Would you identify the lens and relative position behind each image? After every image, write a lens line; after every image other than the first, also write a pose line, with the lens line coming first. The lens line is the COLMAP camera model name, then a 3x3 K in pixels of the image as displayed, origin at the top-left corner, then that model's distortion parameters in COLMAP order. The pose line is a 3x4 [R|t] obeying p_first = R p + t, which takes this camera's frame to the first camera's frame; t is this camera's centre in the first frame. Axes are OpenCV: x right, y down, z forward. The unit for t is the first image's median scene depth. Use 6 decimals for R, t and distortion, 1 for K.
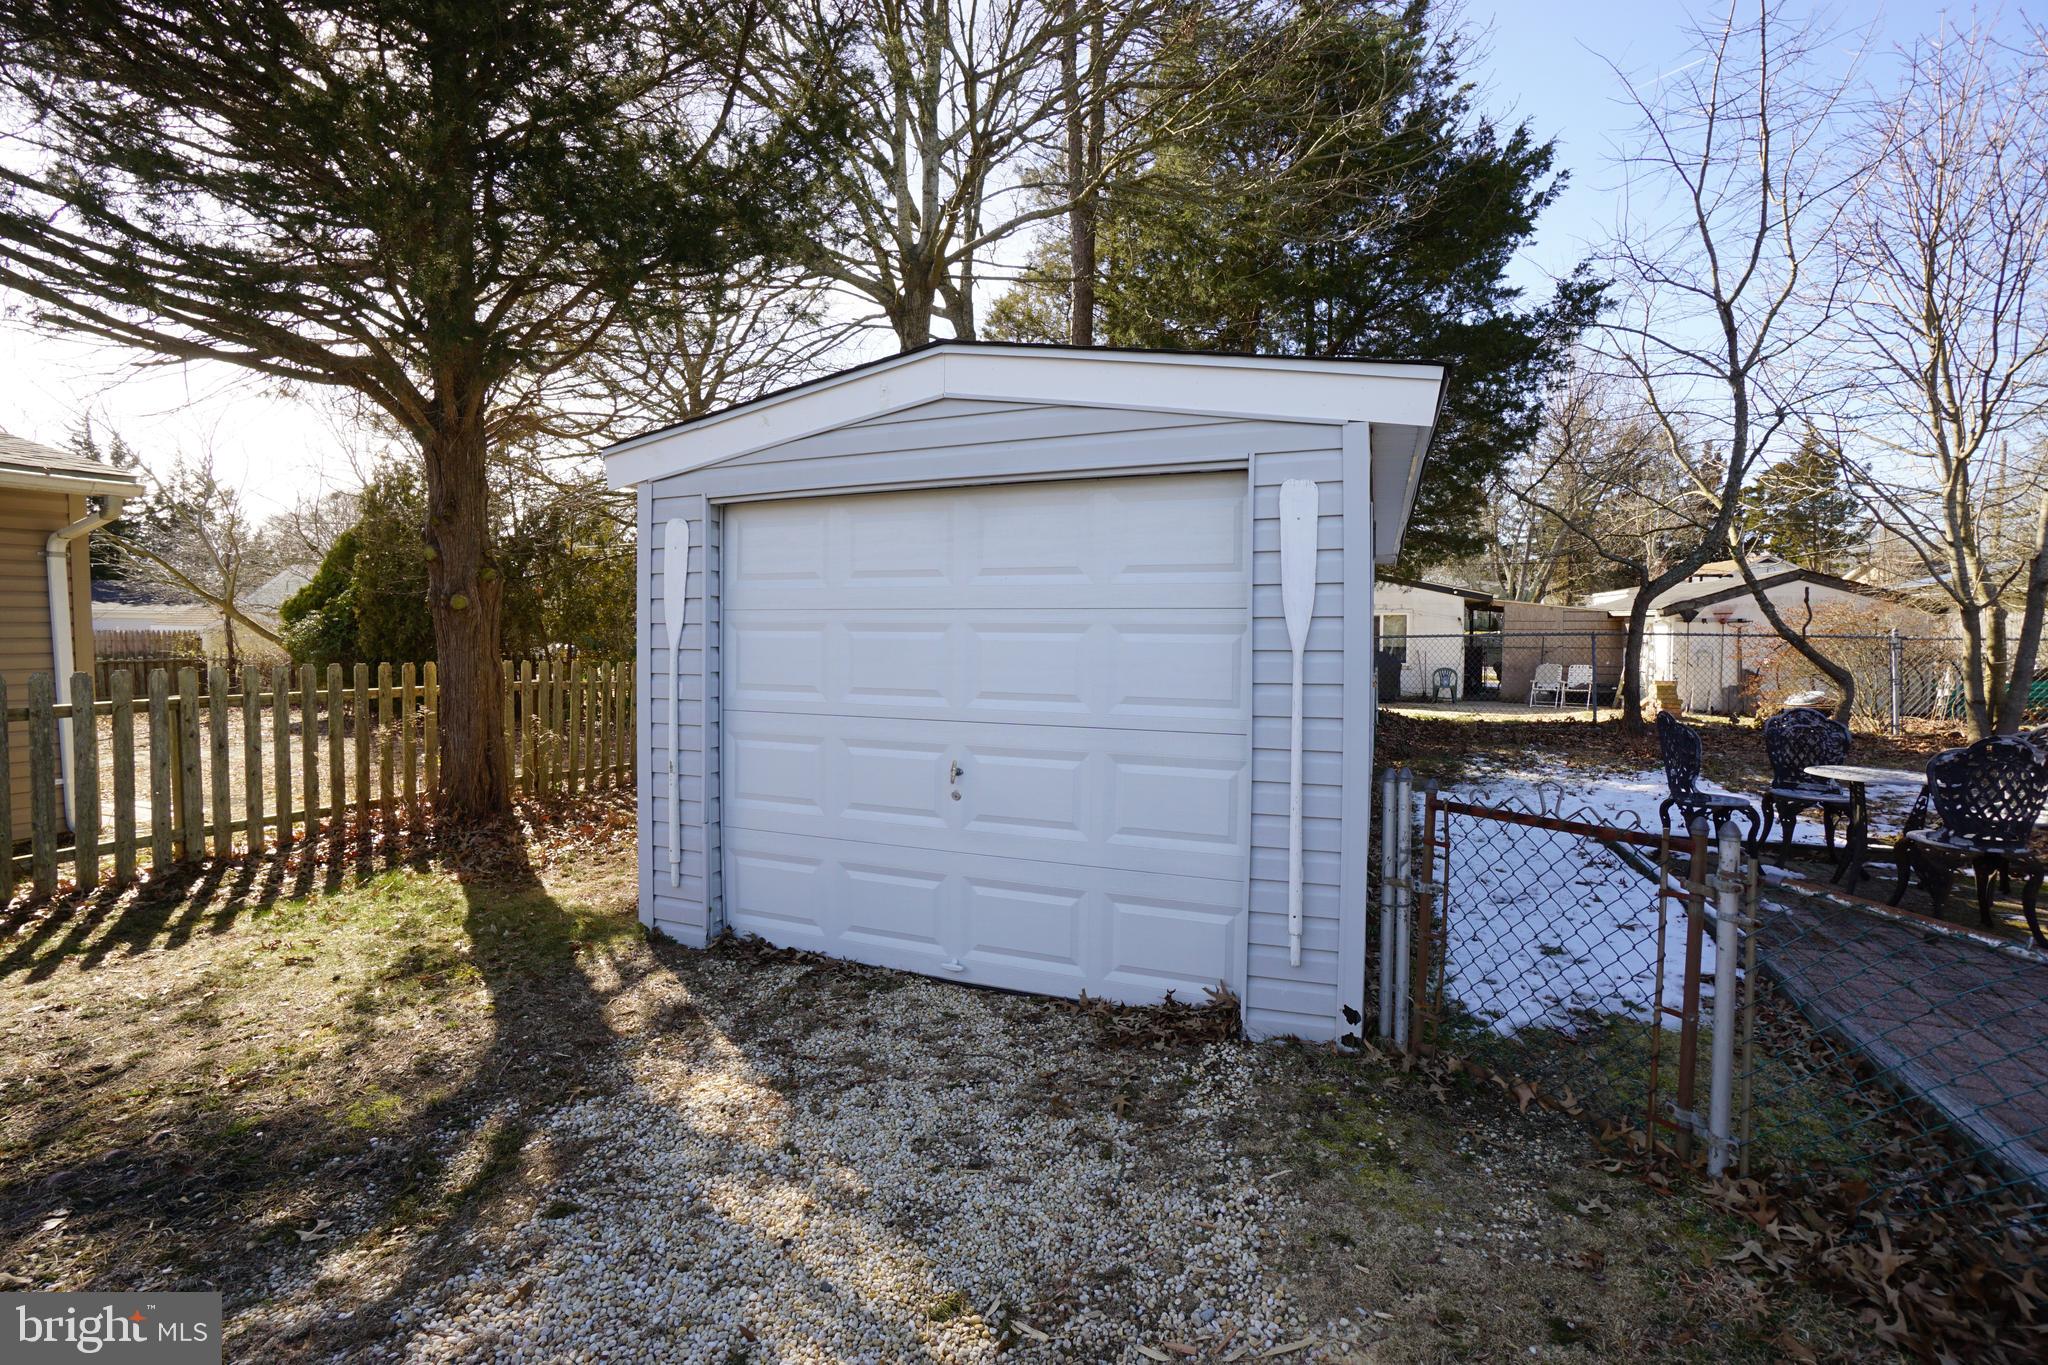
lens RADIAL K [[906.3, 0, 1025.0], [0, 906.3, 653.0], [0, 0, 1]] dist [-0.066519, 0.023732]
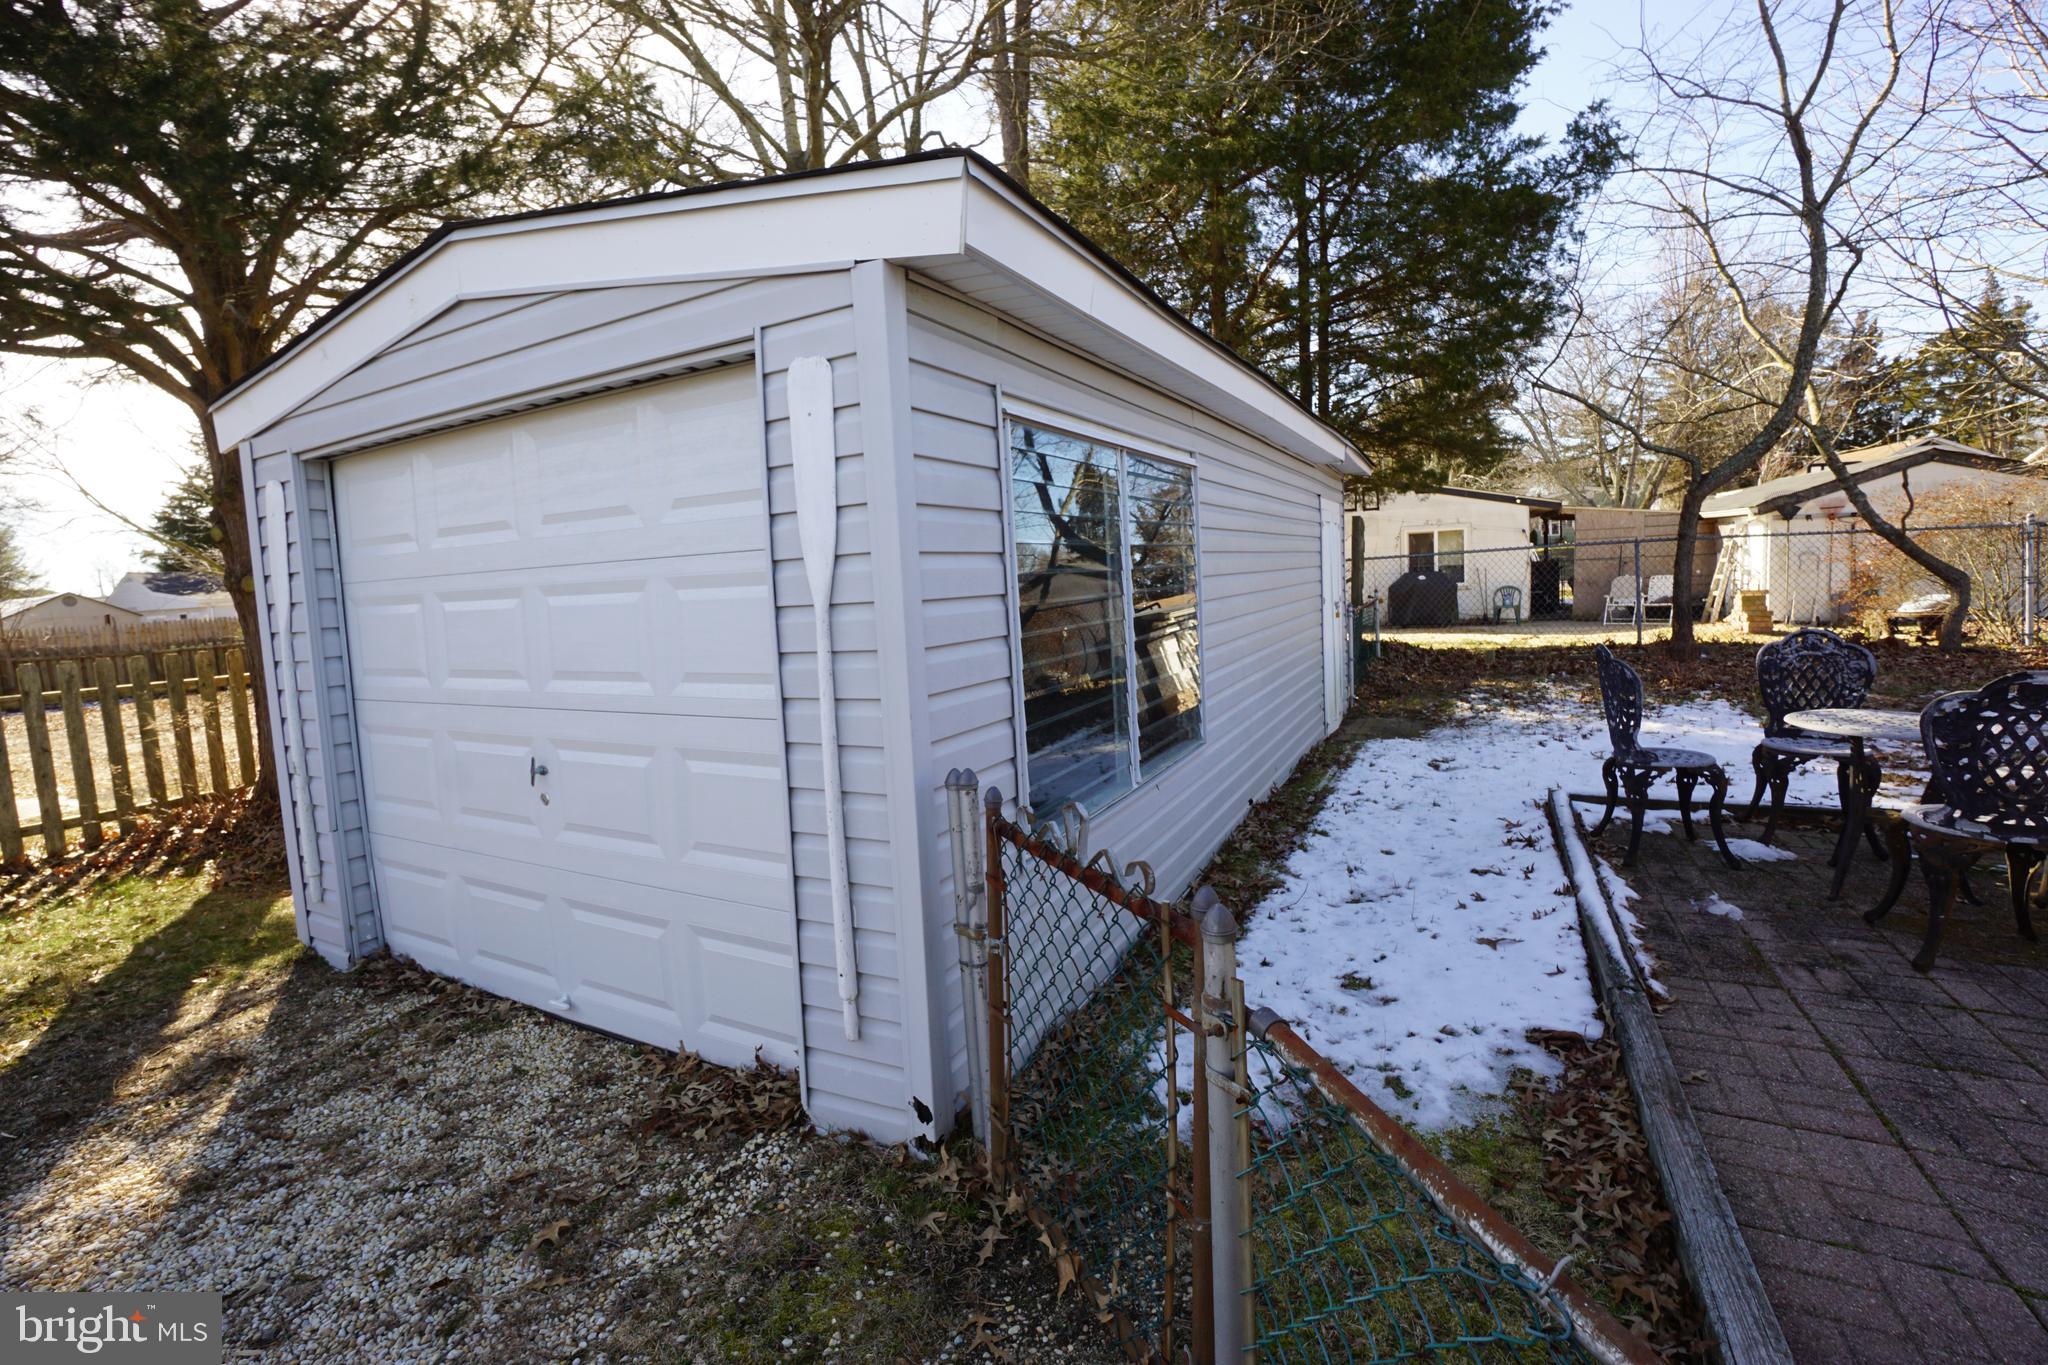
lens RADIAL K [[906.3, 0, 1025.0], [0, 906.3, 653.0], [0, 0, 1]] dist [-0.066519, 0.023732]
pose [[0.992660, -0.044771, -0.112346, 0.423633], [0.052417, 0.996439, 0.066046, -0.003134], [0.108989, -0.071450, 0.991472, 0.250913]]
